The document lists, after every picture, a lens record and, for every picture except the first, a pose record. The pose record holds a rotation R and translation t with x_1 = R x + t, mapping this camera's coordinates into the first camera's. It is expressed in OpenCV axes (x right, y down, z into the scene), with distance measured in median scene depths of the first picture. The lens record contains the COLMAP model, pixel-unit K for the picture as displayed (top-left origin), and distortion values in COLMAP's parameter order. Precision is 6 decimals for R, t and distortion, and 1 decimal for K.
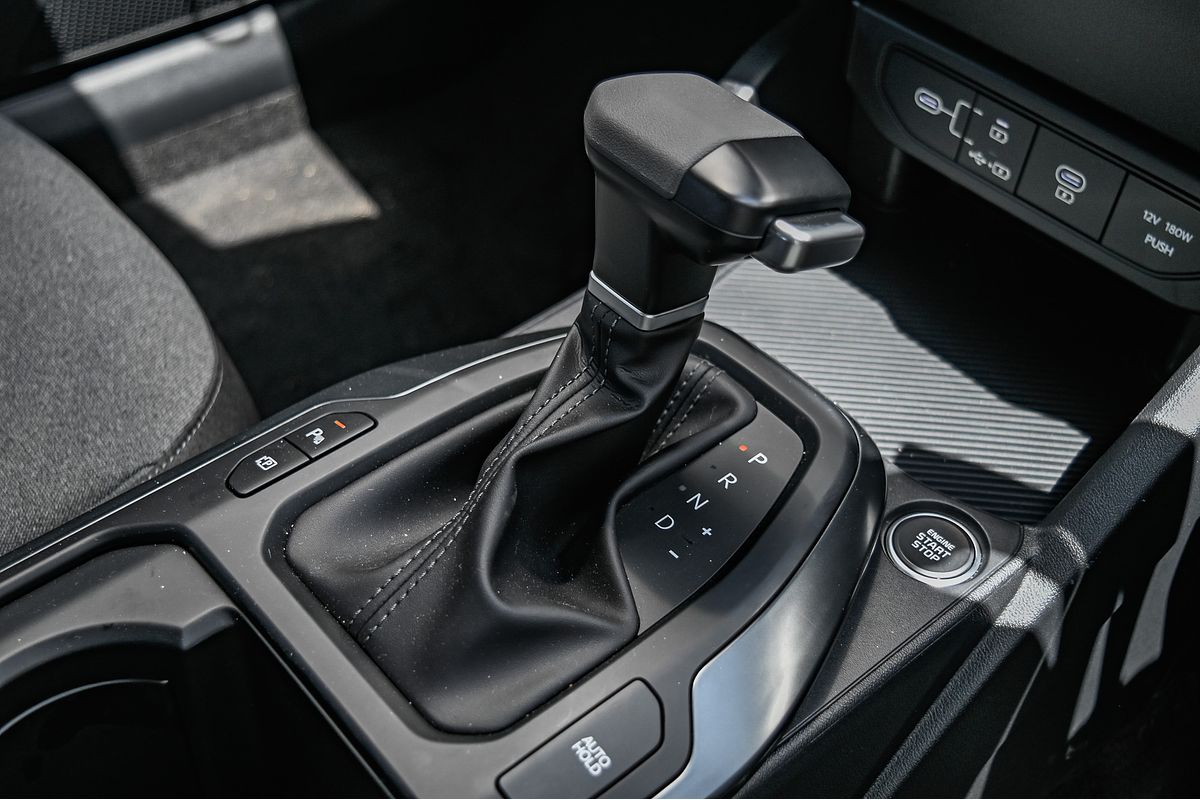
lens RADIAL K [[1473.5, 0, 598.1], [0, 1473.5, 398.4], [0, 0, 1]] dist [-0.017474, 0.000000]
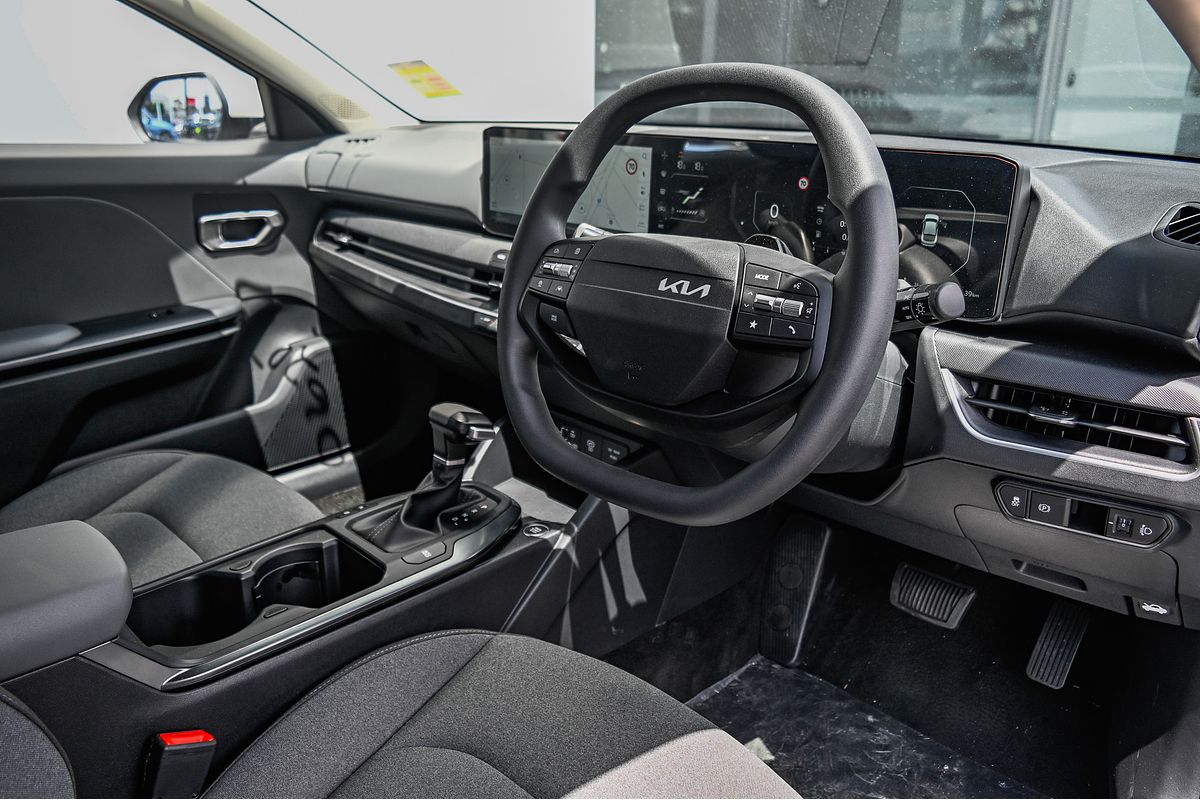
lens RADIAL K [[905.6, 0, 600.4], [0, 905.6, 393.7], [0, 0, 1]] dist [0.007006, 0.003656]
pose [[0.996353, -0.060215, 0.060463, 0.263457], [0.078826, 0.920844, -0.381880, 0.629337], [-0.032682, 0.385253, 0.922232, -1.117033]]
